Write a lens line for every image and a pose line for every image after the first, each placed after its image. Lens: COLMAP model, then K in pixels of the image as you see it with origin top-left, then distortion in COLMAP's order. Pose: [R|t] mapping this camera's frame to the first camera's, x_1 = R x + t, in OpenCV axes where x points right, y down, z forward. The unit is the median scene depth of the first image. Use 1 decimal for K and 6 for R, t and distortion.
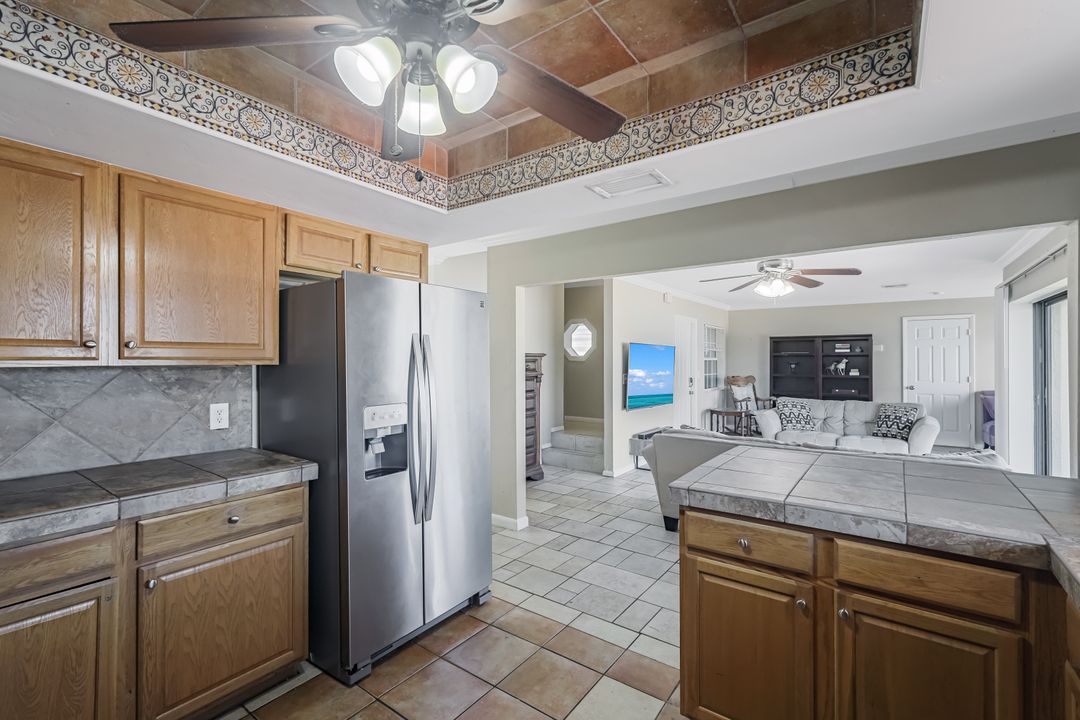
lens RADIAL K [[475.6, 0, 538.8], [0, 475.6, 356.1], [0, 0, 1]] dist [0.001125, -0.002481]
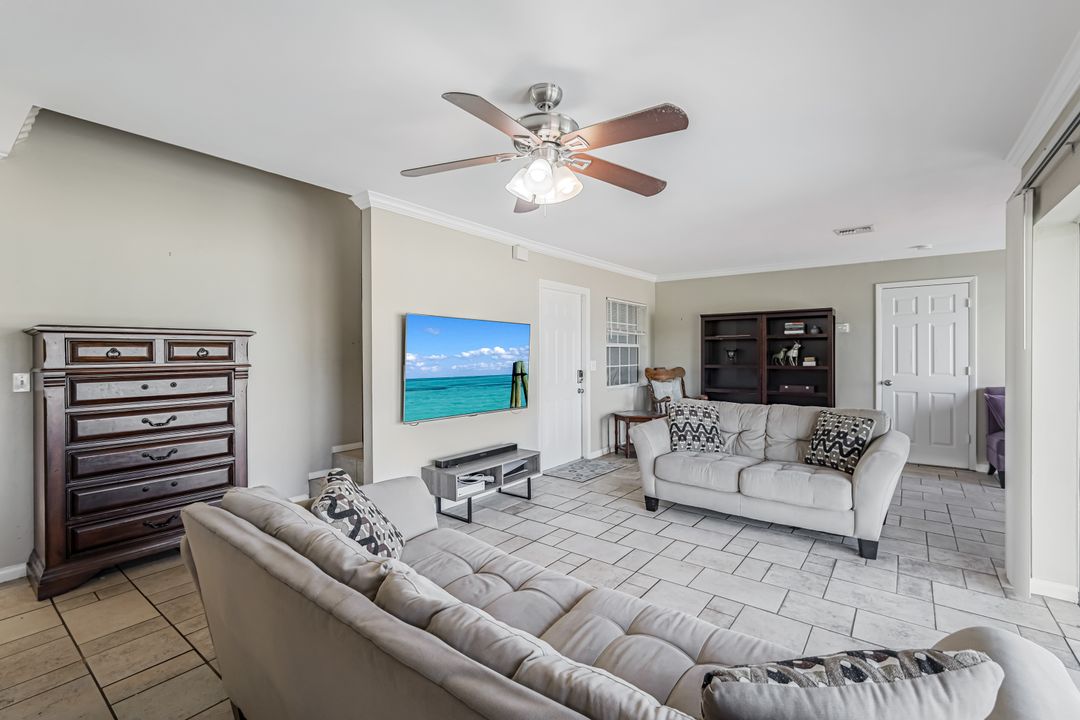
lens RADIAL K [[475.6, 0, 538.3], [0, 475.6, 356.2], [0, 0, 1]] dist [0.001125, -0.002481]
pose [[0.999868, -0.005167, -0.015389, 0.296194], [0.005402, 0.999869, 0.015288, 0.013887], [0.015308, -0.015369, 0.999765, 0.305204]]
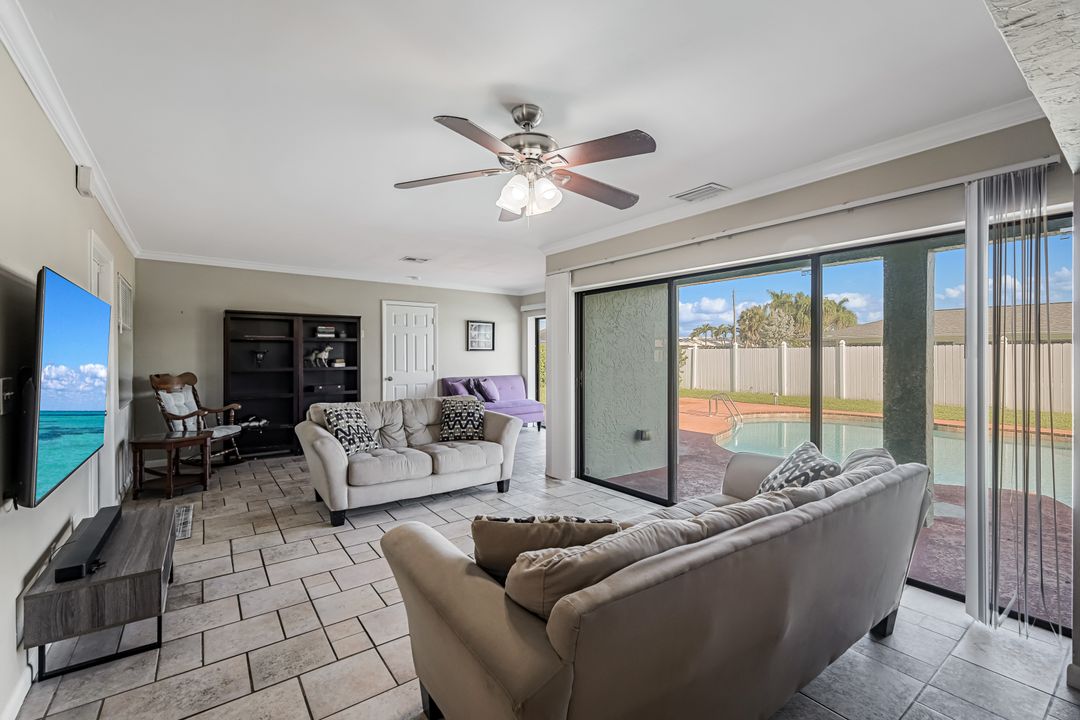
lens RADIAL K [[475.6, 0, 545.6], [0, 475.6, 354.7], [0, 0, 1]] dist [0.001125, -0.002481]
pose [[0.284859, -0.003158, 0.958564, -0.003841], [-0.005804, 0.999971, 0.005020, 0.015662], [-0.958552, -0.006993, 0.284832, 0.498692]]
